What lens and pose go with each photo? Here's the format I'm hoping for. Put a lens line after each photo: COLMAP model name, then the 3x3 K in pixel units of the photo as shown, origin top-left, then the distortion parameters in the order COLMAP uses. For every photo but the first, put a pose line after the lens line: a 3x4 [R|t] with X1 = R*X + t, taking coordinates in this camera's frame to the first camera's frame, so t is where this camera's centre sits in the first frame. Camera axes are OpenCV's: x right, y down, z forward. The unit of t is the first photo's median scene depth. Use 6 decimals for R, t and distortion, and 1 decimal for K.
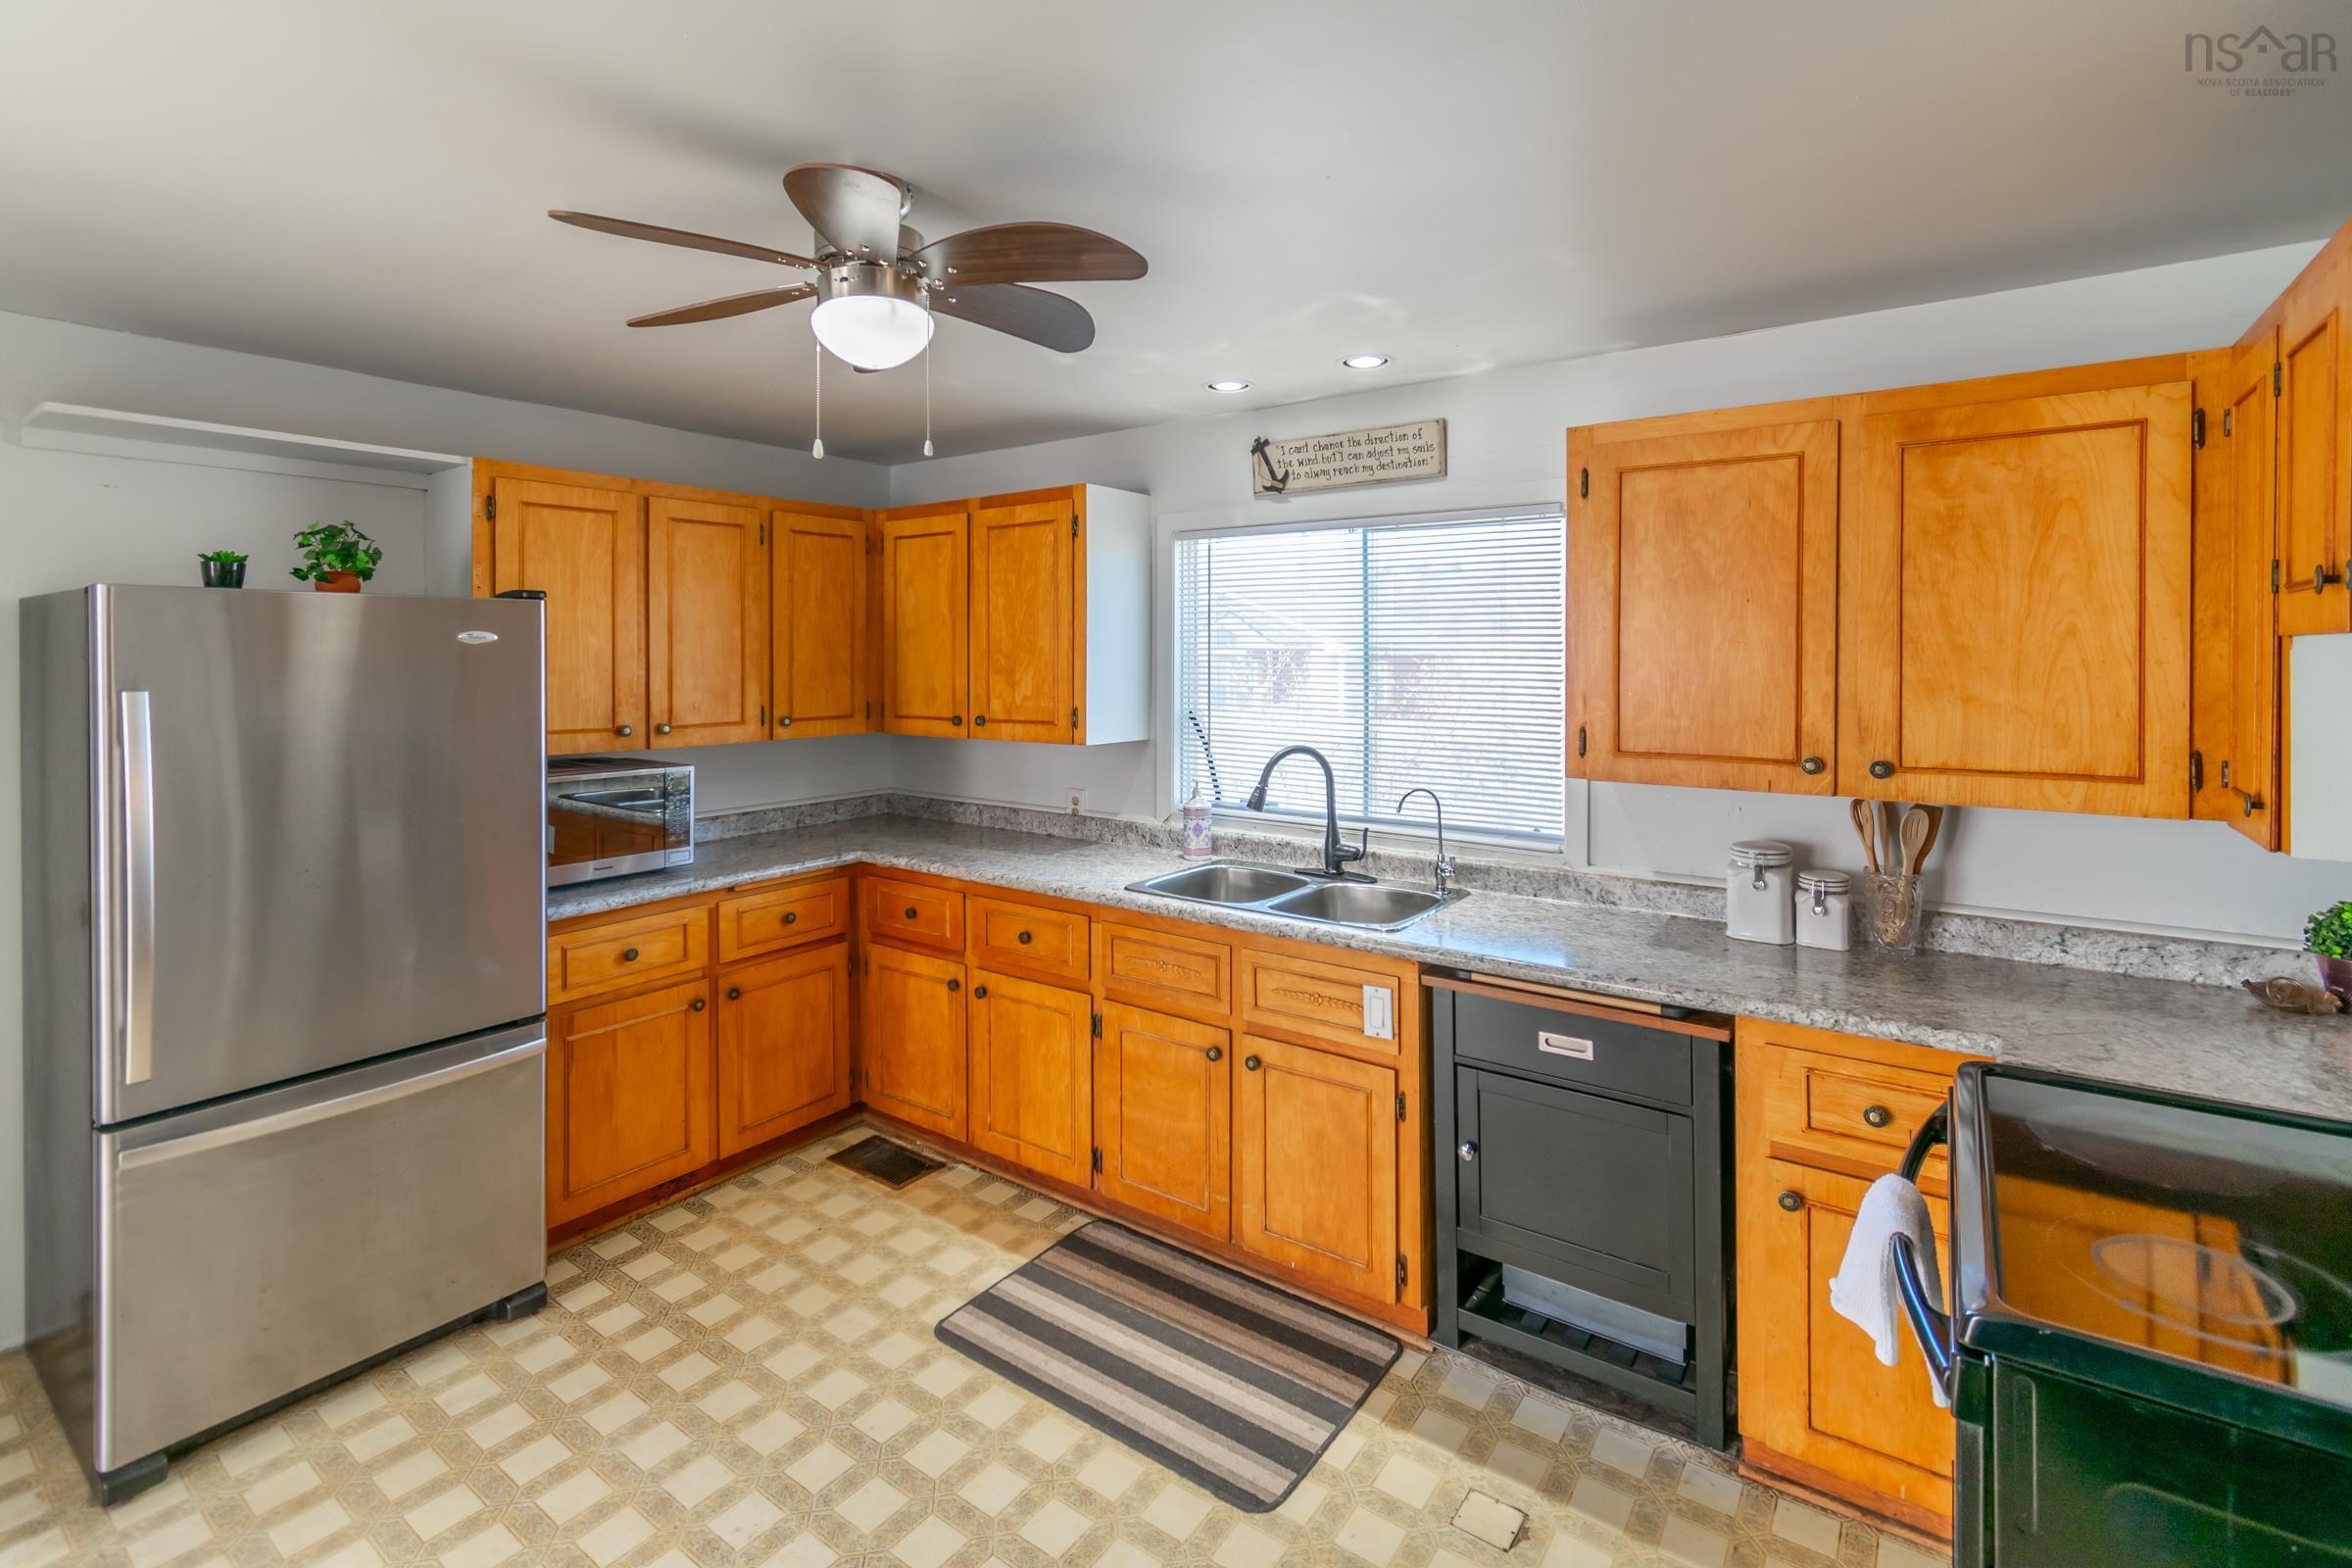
lens RADIAL K [[1058.9, 0, 1183.3], [0, 1058.9, 660.2], [0, 0, 1]] dist [0.001995, -0.000073]
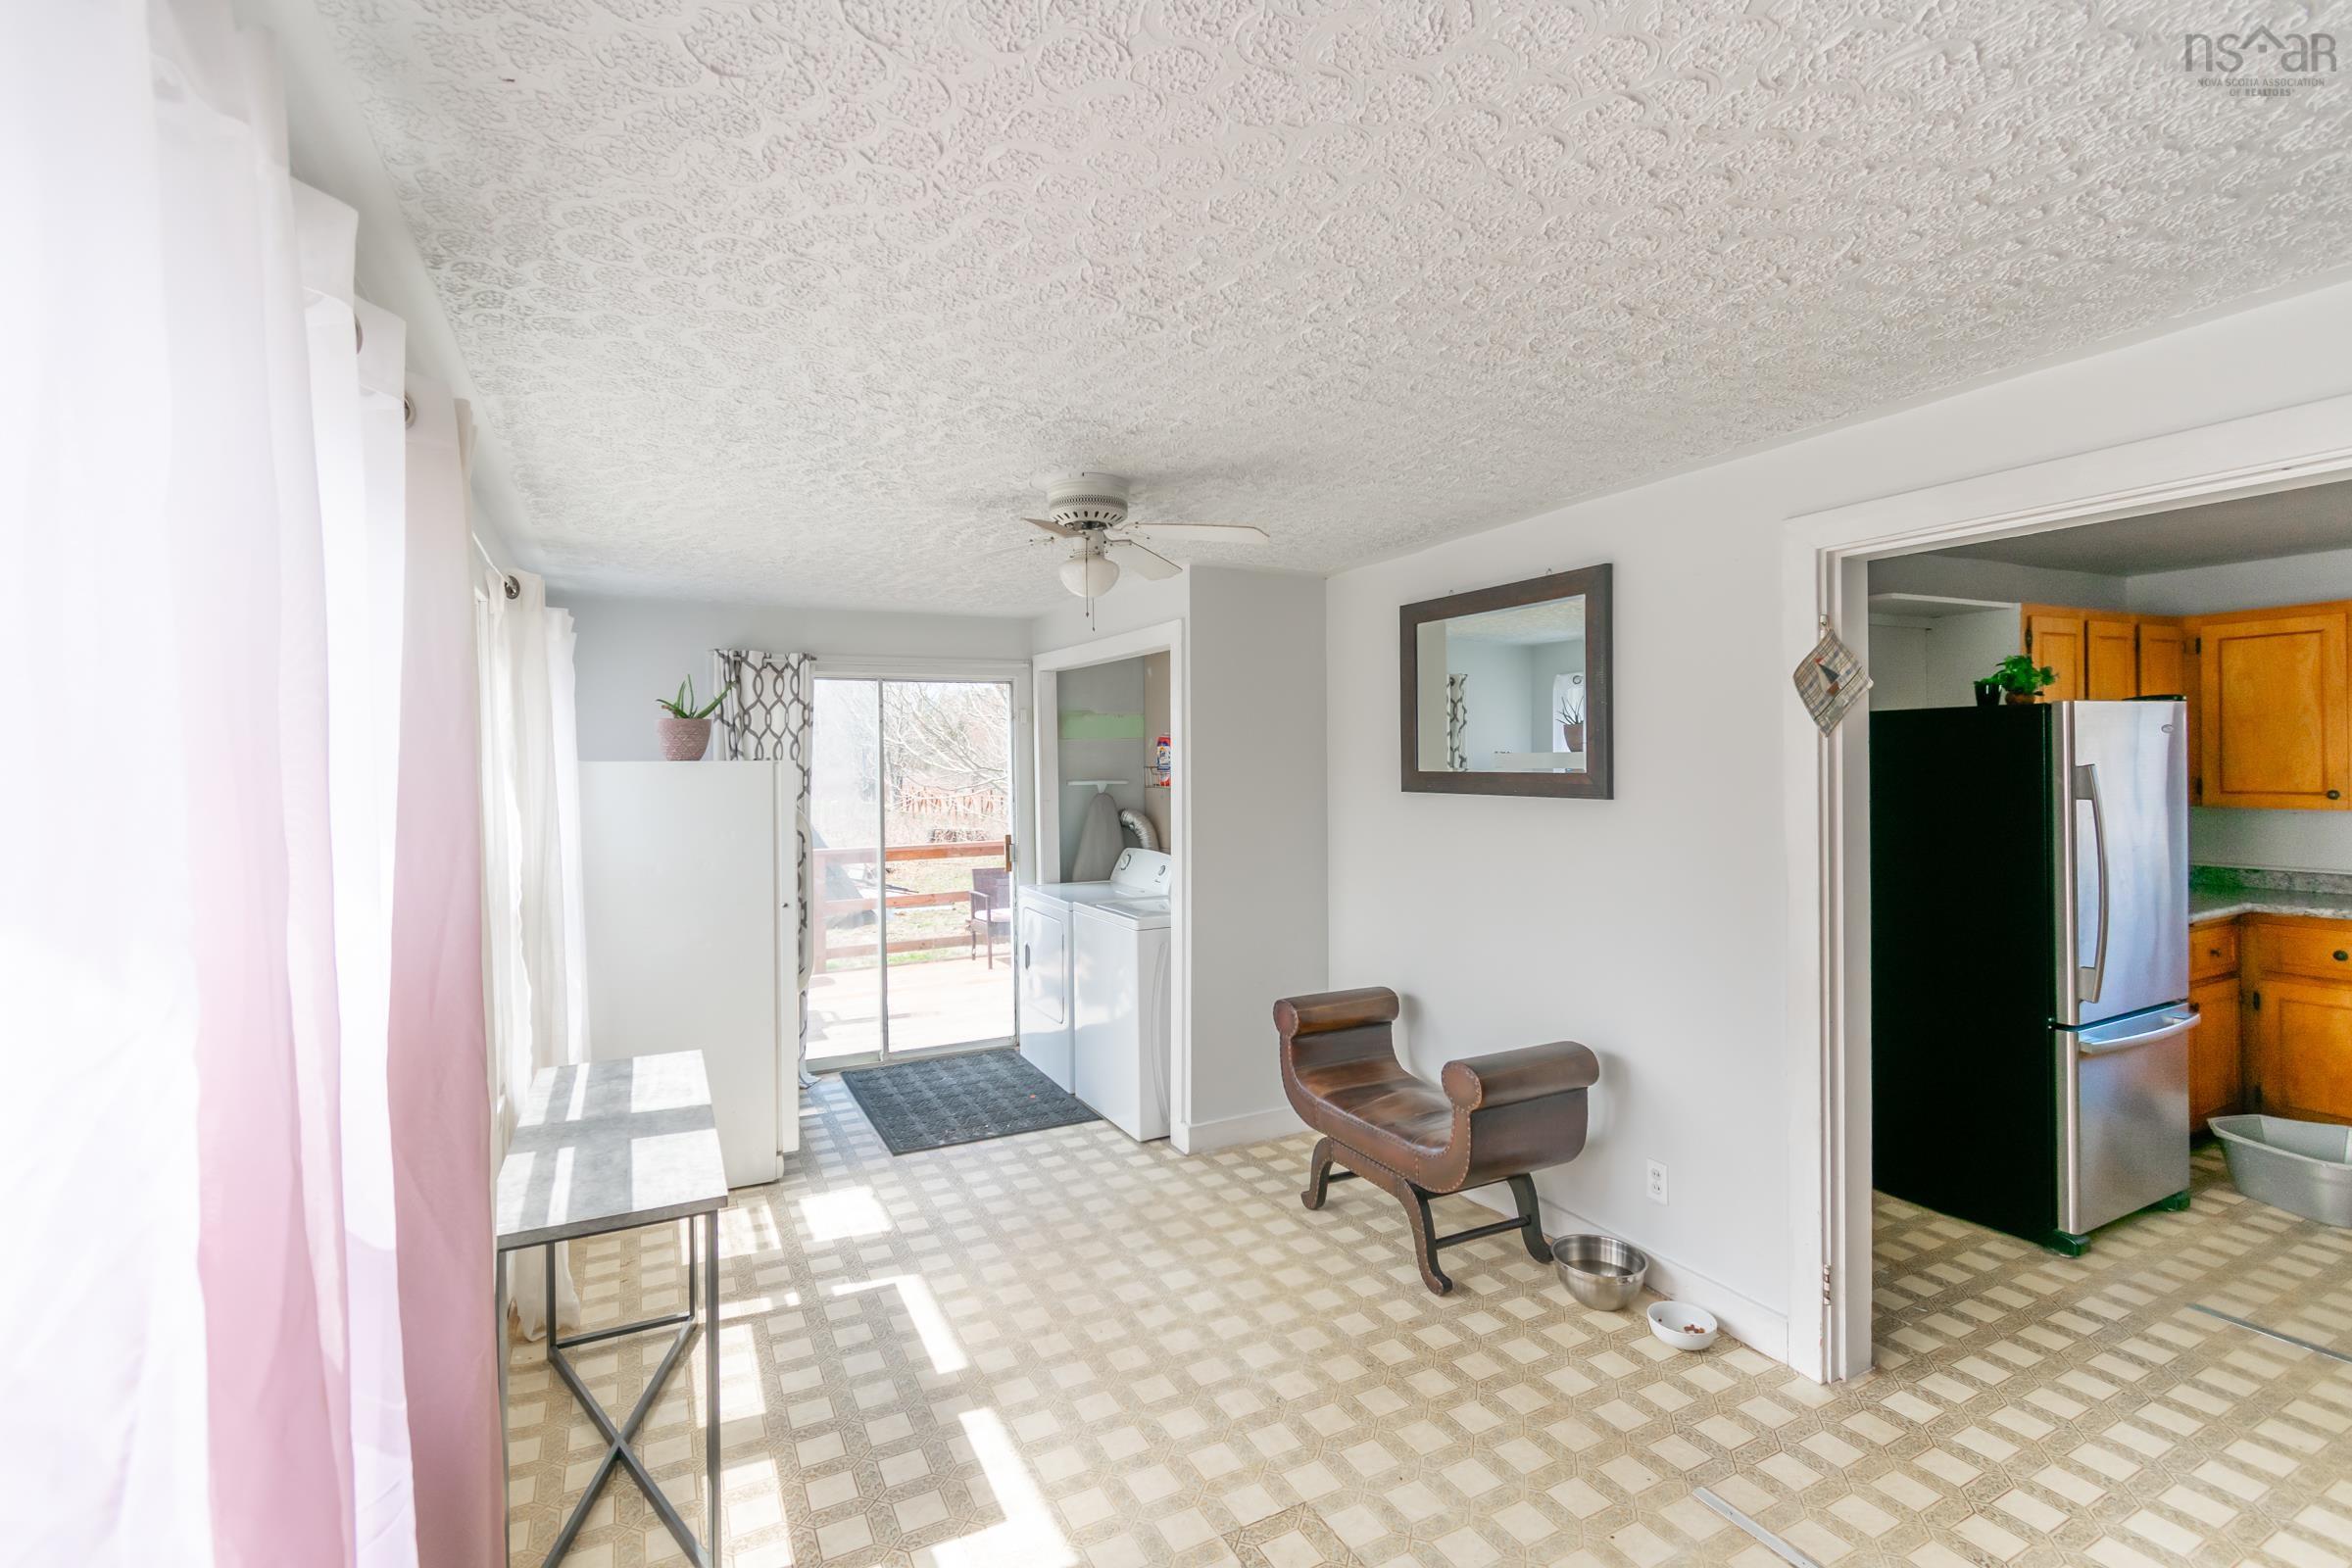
lens RADIAL K [[1092.0, 0, 1230.7], [0, 1092.0, 772.0], [0, 0, 1]] dist [0.002757, 0.000489]
pose [[0.901252, -0.003719, -0.433280, -0.973487], [0.012674, 0.999762, 0.017781, -0.005873], [0.433110, -0.021517, 0.901084, -0.740413]]
